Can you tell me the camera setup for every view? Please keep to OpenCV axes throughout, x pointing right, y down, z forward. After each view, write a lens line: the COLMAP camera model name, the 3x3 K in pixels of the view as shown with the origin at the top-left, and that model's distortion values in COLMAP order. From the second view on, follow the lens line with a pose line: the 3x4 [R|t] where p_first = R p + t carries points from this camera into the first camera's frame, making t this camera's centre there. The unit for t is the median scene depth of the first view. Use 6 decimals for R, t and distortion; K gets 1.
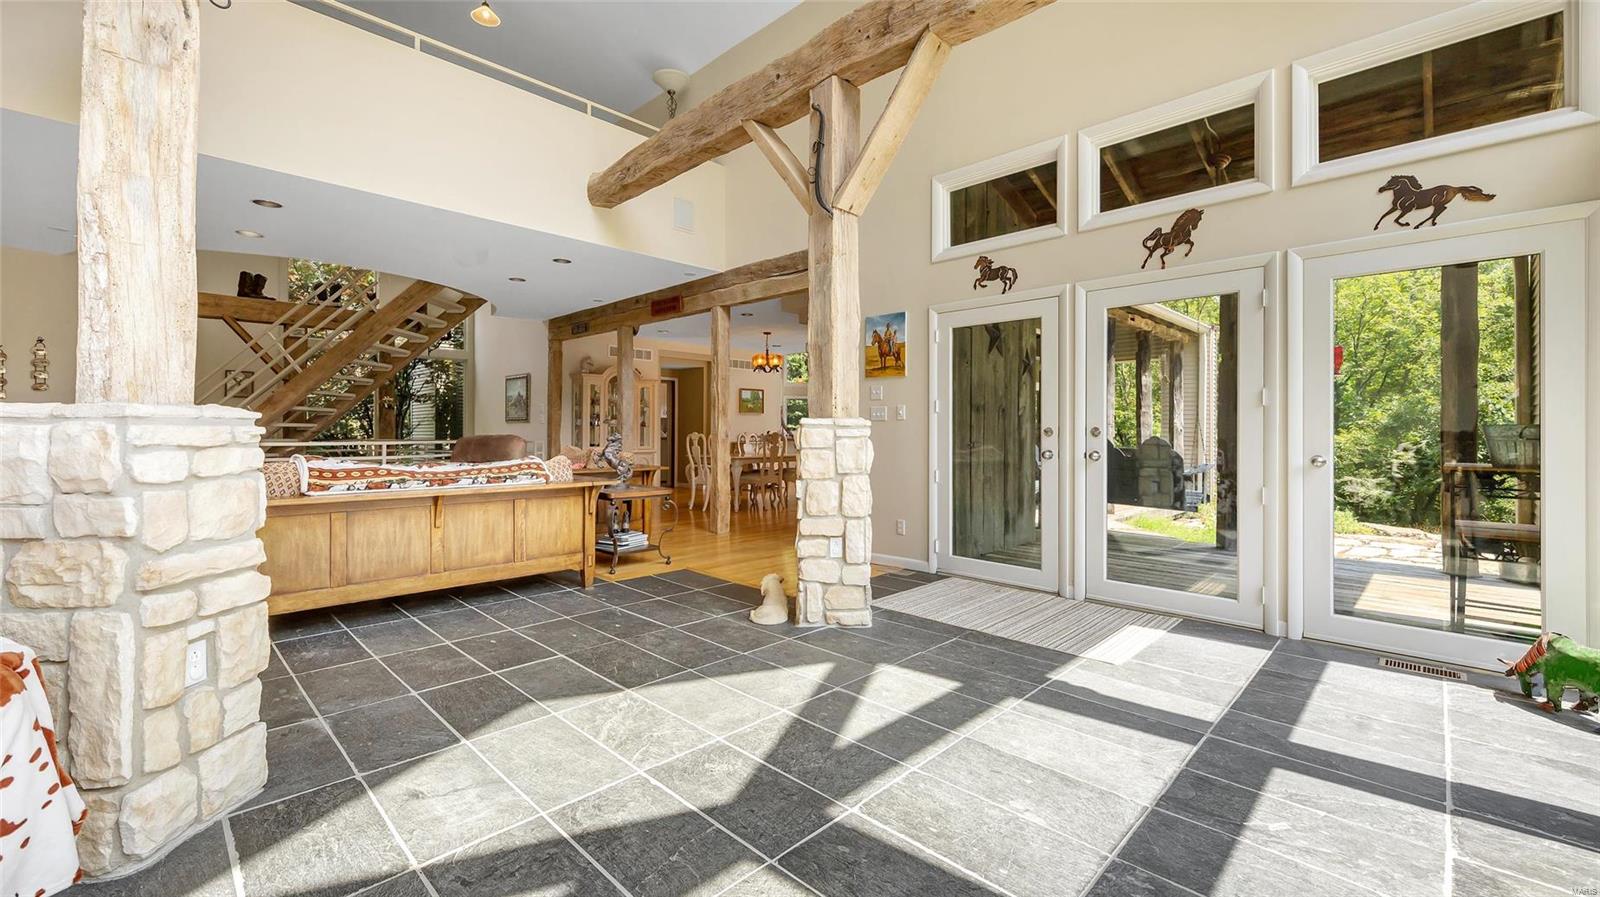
lens RADIAL K [[626.8, 0, 800.2], [0, 626.8, 421.3], [0, 0, 1]] dist [-0.000133, 0.000103]
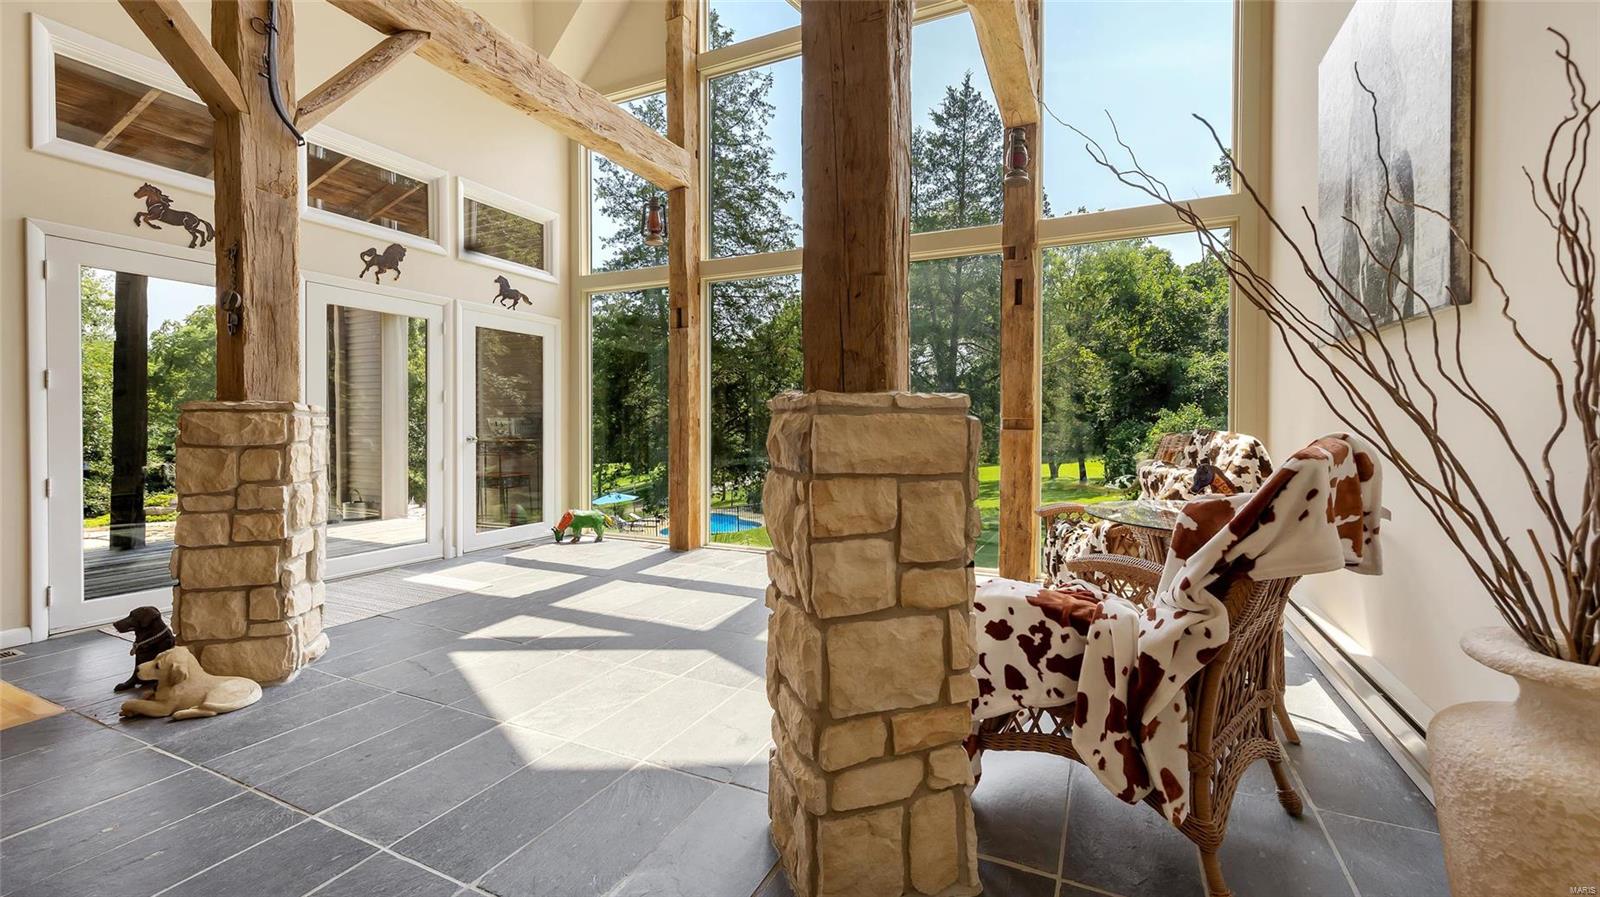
lens RADIAL K [[626.8, 0, 803.7], [0, 626.8, 437.7], [0, 0, 1]] dist [-0.000133, 0.000103]
pose [[-0.302988, -0.010345, 0.952938, -0.962722], [-0.002540, 0.999946, 0.010047, 0.038904], [-0.952991, 0.000624, -0.302998, 0.718401]]
